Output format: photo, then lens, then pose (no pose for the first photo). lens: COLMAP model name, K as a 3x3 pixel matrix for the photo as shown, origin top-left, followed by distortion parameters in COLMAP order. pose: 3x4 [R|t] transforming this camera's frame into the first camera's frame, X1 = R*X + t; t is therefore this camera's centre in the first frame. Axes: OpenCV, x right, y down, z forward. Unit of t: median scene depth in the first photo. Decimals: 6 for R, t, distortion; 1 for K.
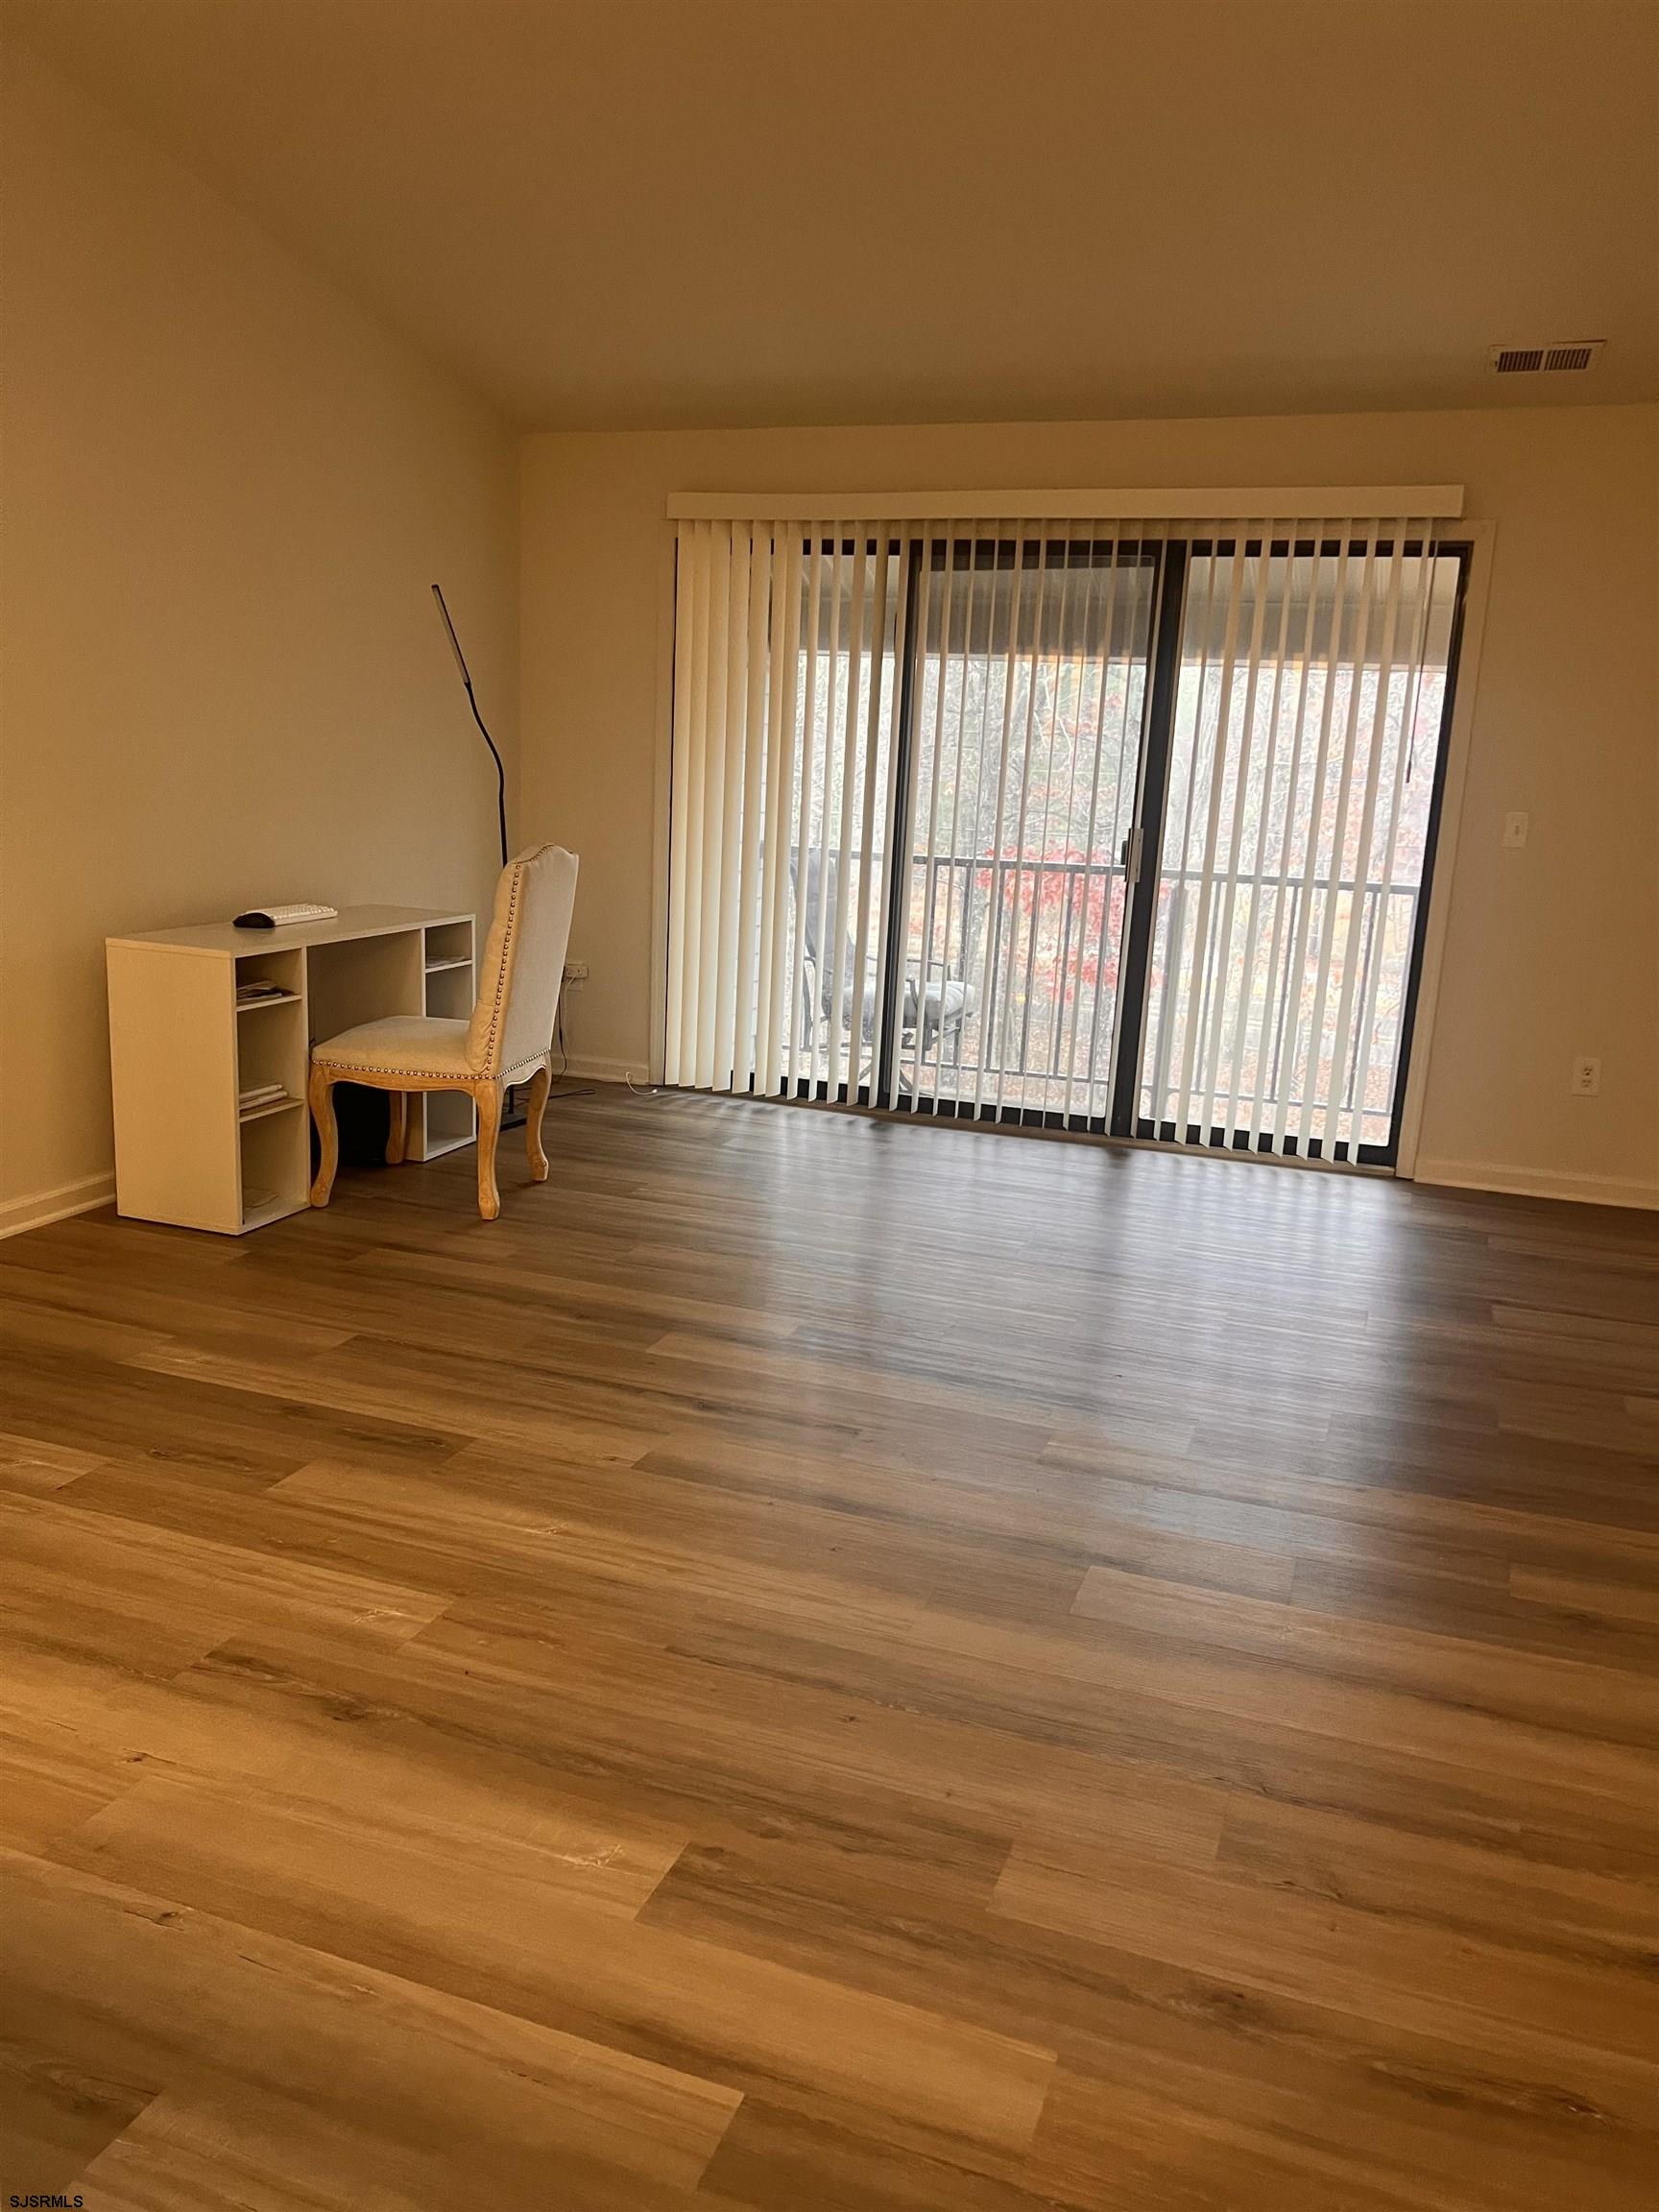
lens RADIAL K [[1666.1, 0, 828.1], [0, 1666.1, 1116.3], [0, 0, 1]] dist [0.045166, -0.061507]
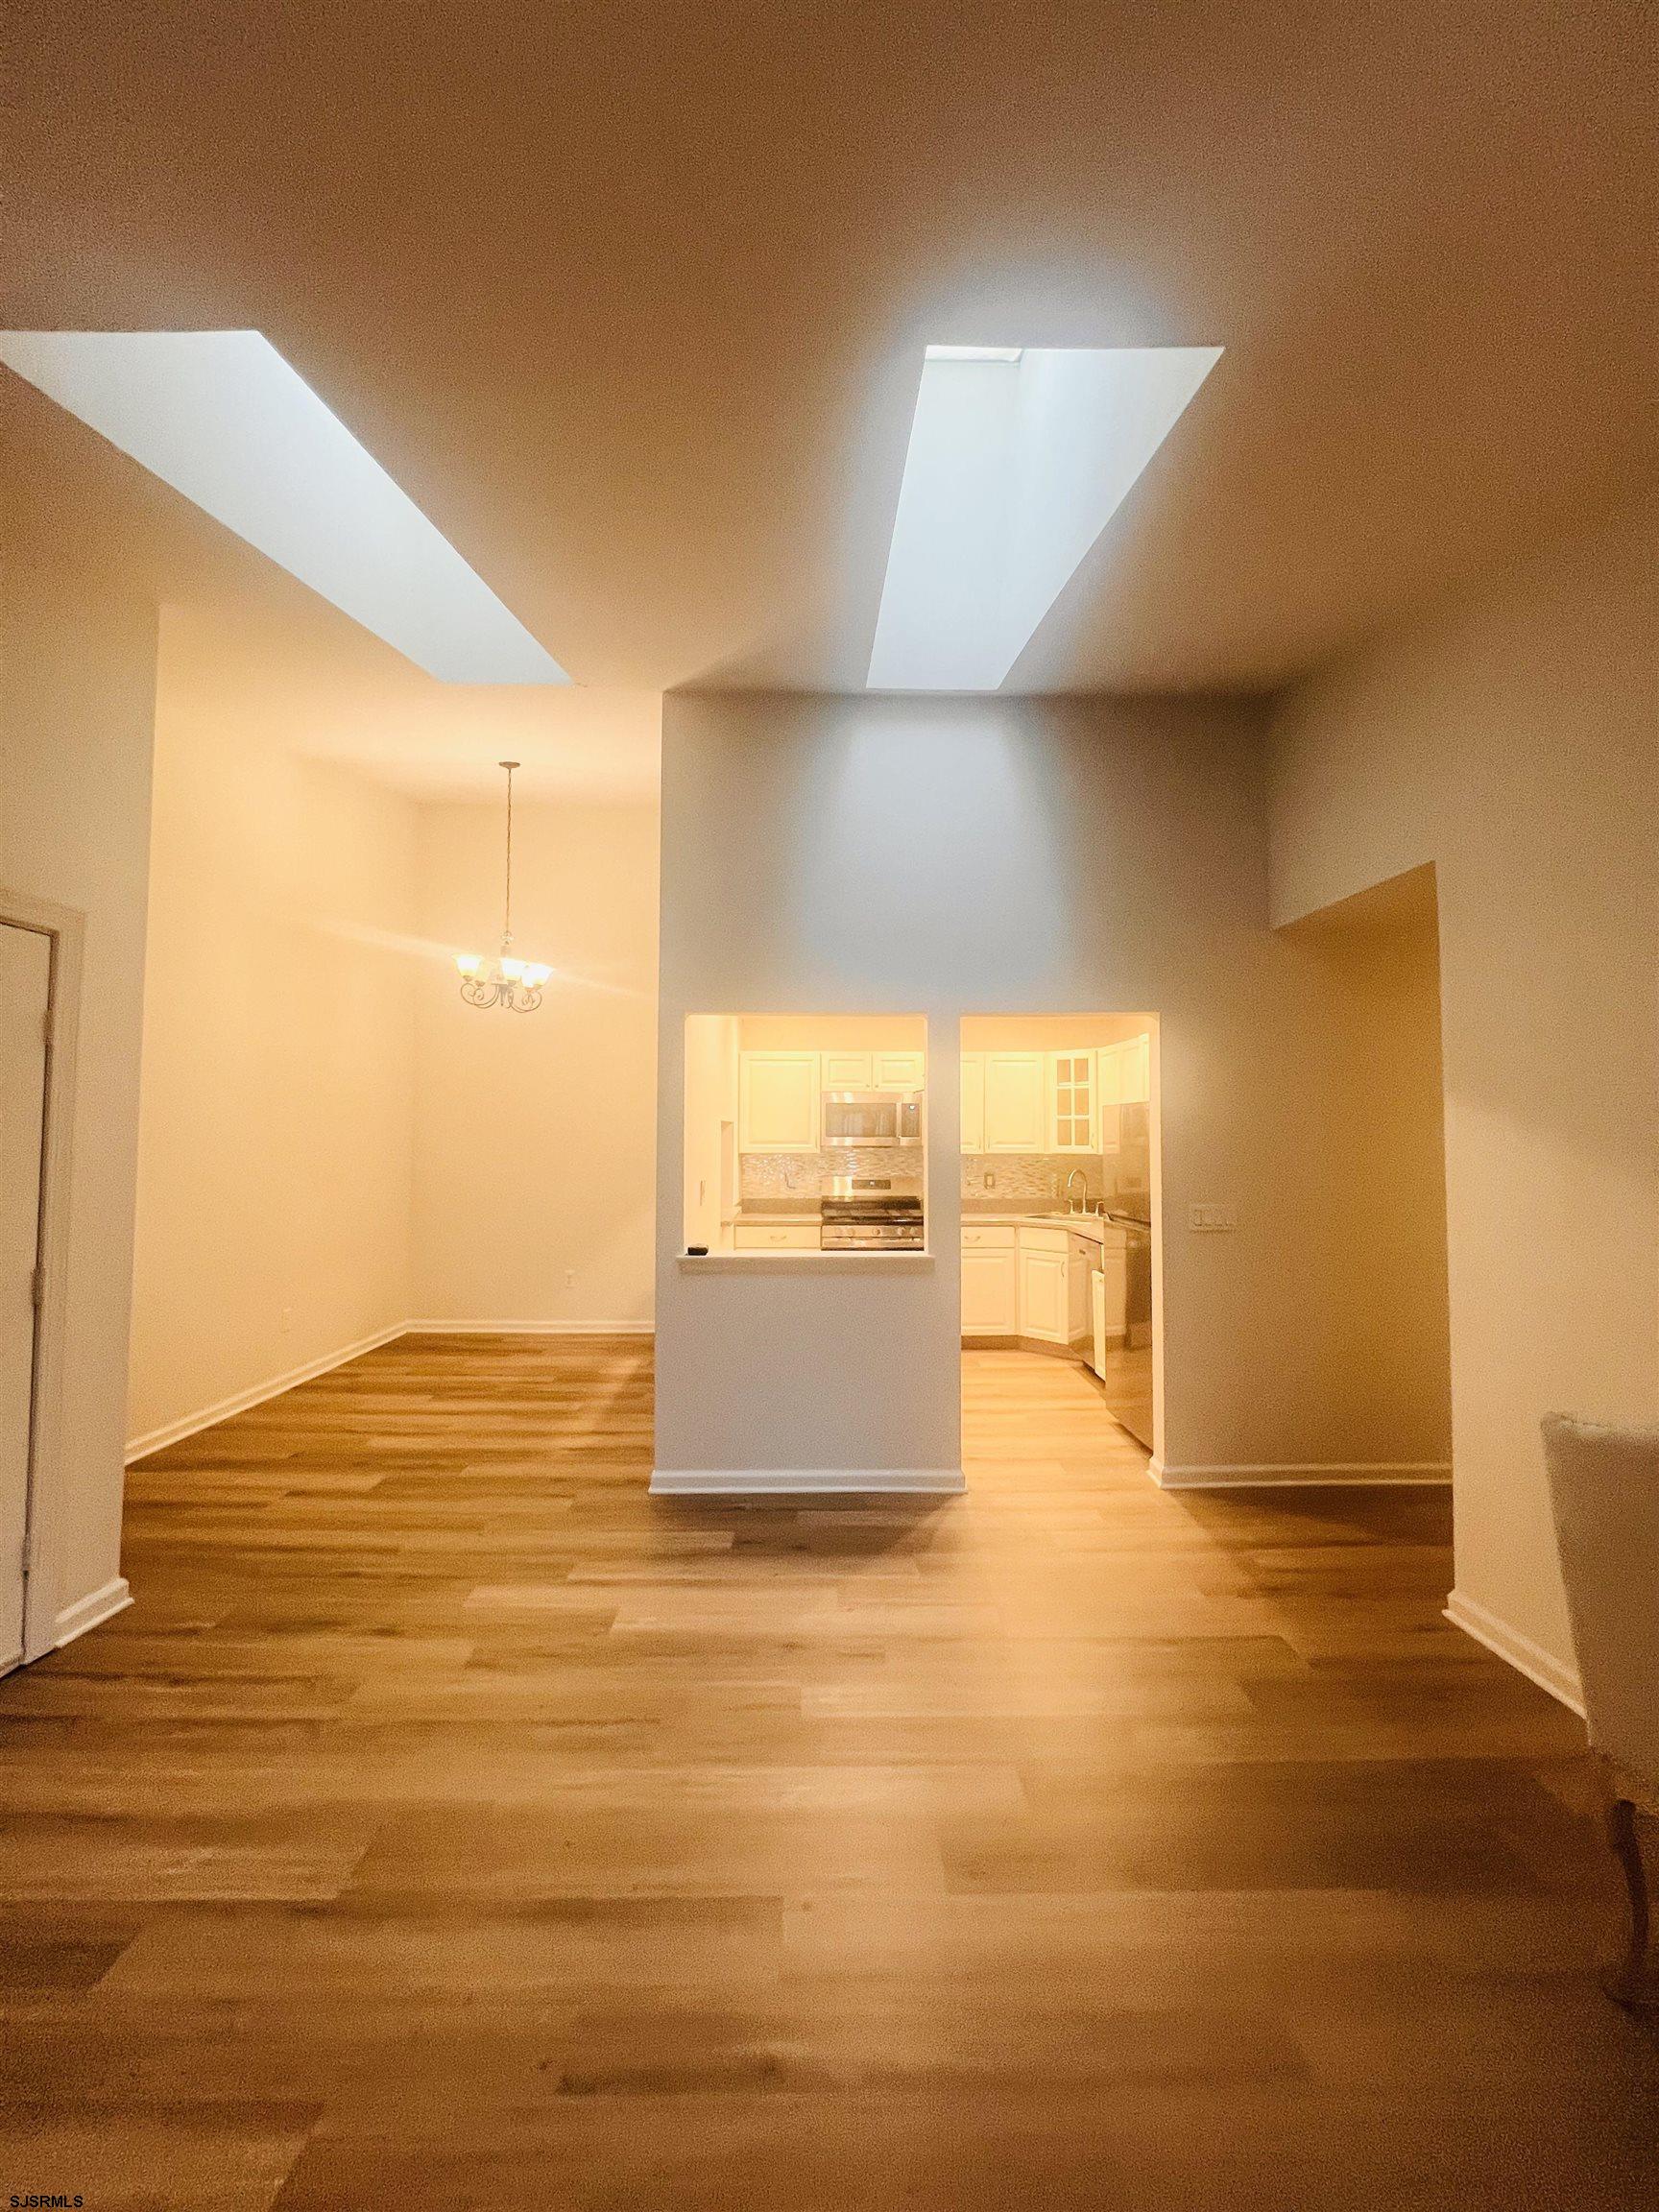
lens RADIAL K [[889.7, 0, 828.4], [0, 889.7, 1092.8], [0, 0, 1]] dist [0.000692, -0.000065]
pose [[-0.930686, -0.068755, -0.359300, 0.063716], [-0.126193, 0.982231, 0.138918, -0.256752], [0.343364, 0.174630, -0.922825, 0.999258]]
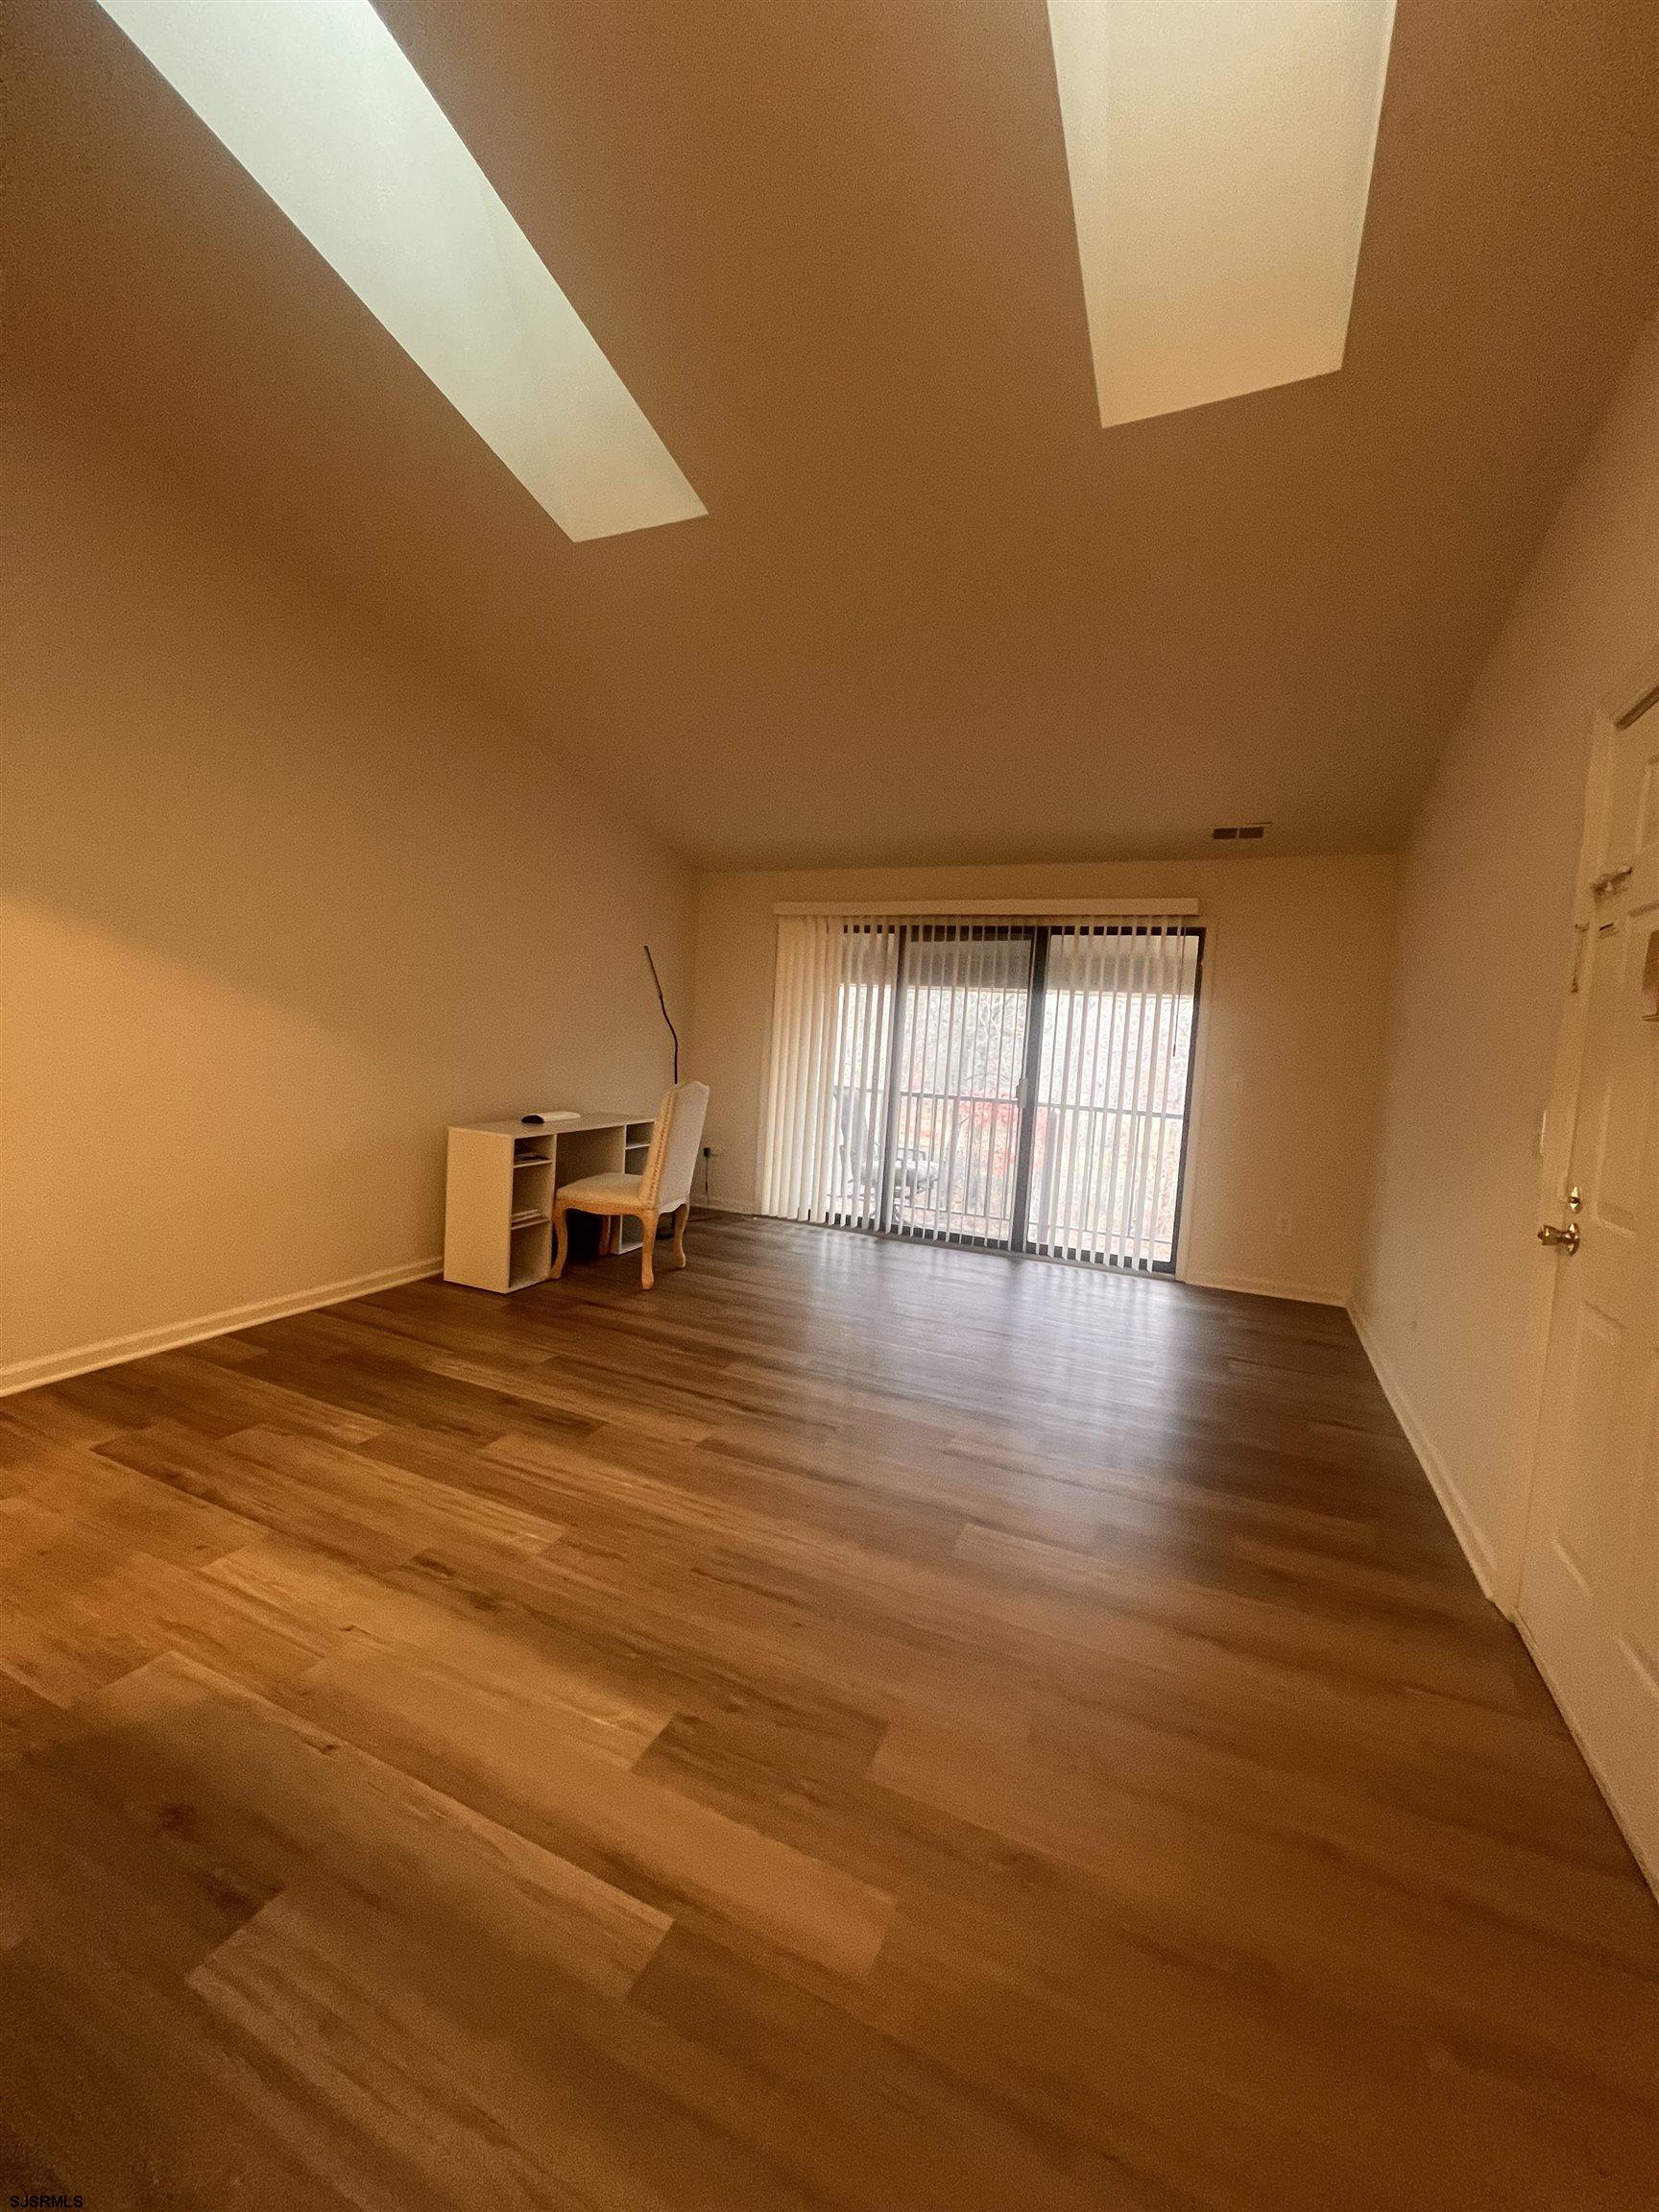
lens RADIAL K [[889.7, 0, 828.4], [0, 889.7, 1092.8], [0, 0, 1]] dist [0.000692, -0.000065]
pose [[0.997782, 0.017623, -0.064184, 0.045329], [-0.027507, 0.987289, -0.156540, -0.001549], [0.060609, 0.157958, 0.985584, 0.053411]]
